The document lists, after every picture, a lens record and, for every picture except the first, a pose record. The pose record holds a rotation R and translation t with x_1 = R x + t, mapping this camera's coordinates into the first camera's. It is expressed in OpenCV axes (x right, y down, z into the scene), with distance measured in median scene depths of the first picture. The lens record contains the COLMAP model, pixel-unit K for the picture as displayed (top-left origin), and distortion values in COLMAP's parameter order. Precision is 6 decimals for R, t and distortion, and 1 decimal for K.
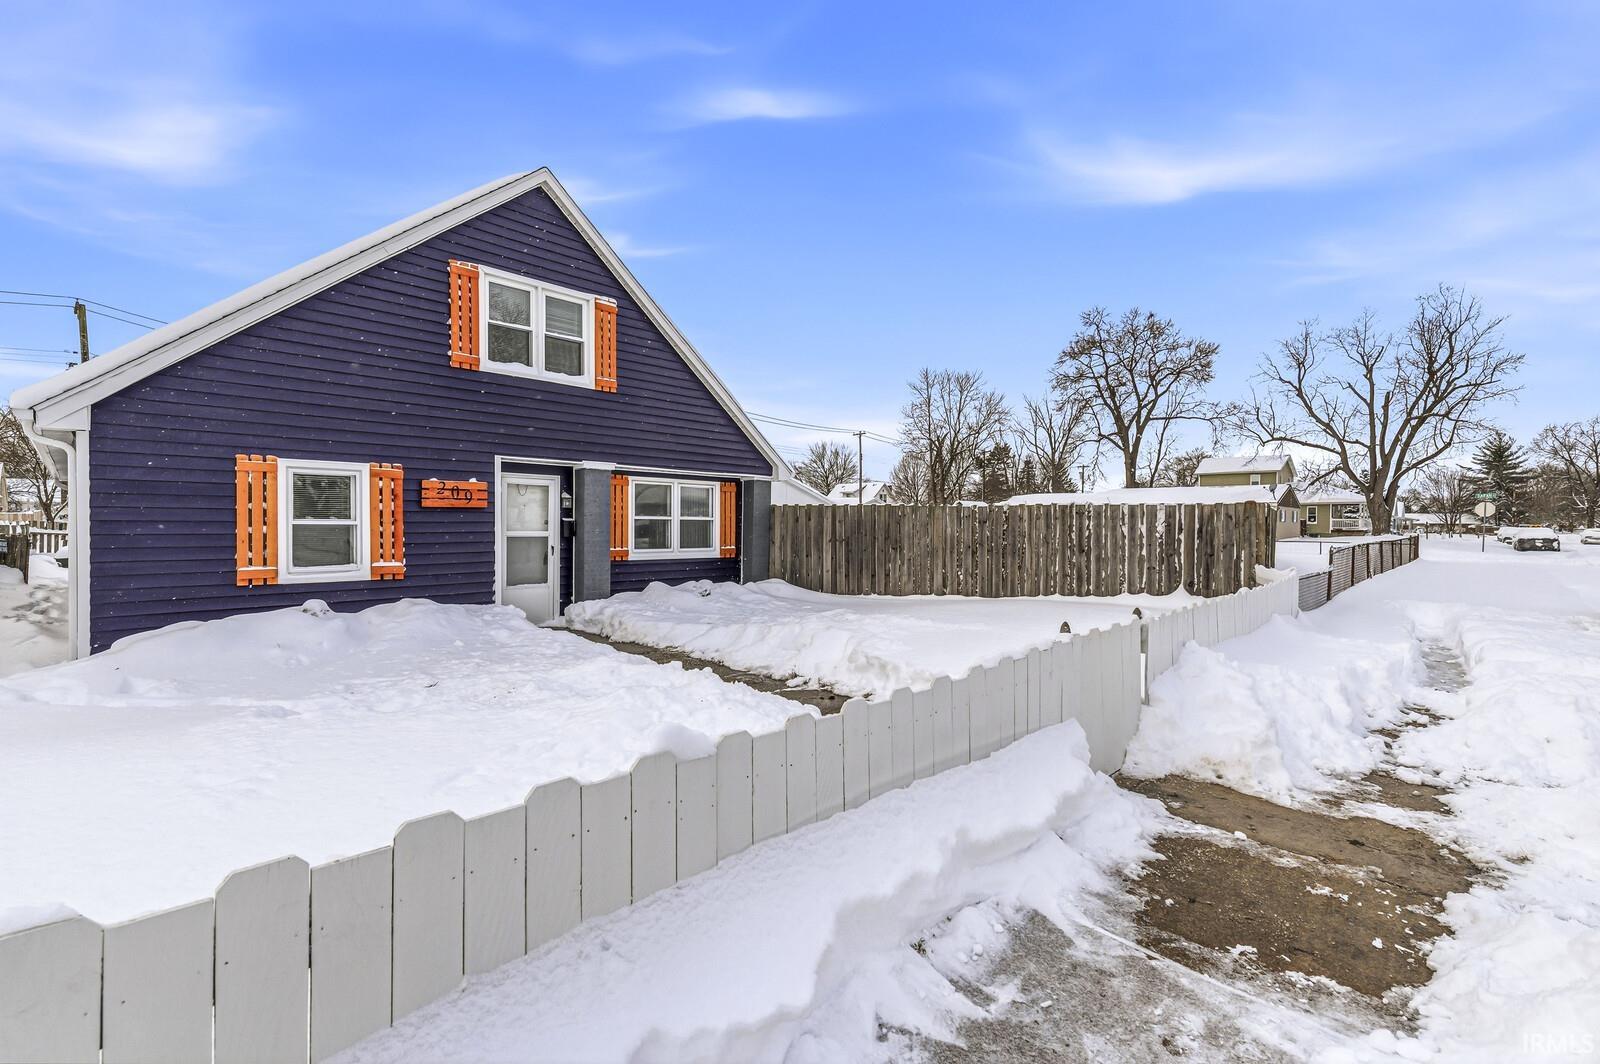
lens RADIAL K [[694.0, 0, 808.3], [0, 694.0, 529.6], [0, 0, 1]] dist [0.000266, 0.000496]
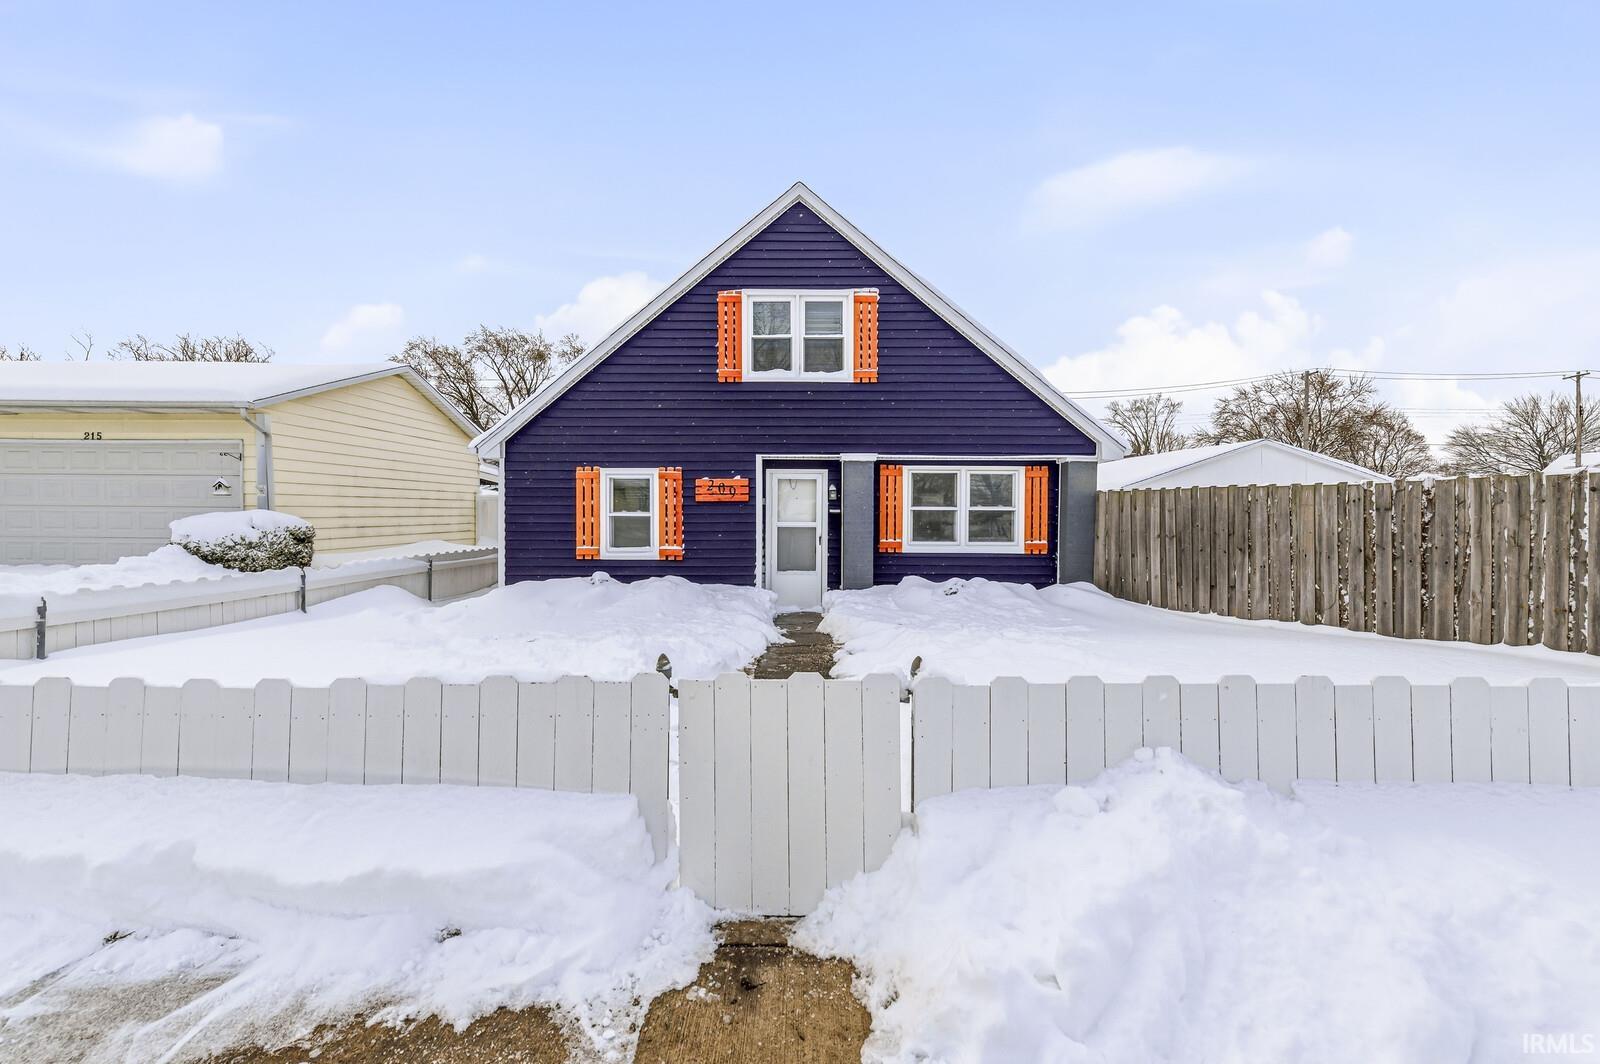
lens RADIAL K [[694.0, 0, 808.0], [0, 694.0, 524.4], [0, 0, 1]] dist [0.000266, 0.000496]
pose [[0.687535, 0.005276, -0.726132, 0.386864], [-0.003121, 0.999986, 0.004311, 0.001336], [0.726145, -0.000697, 0.687542, 0.257043]]
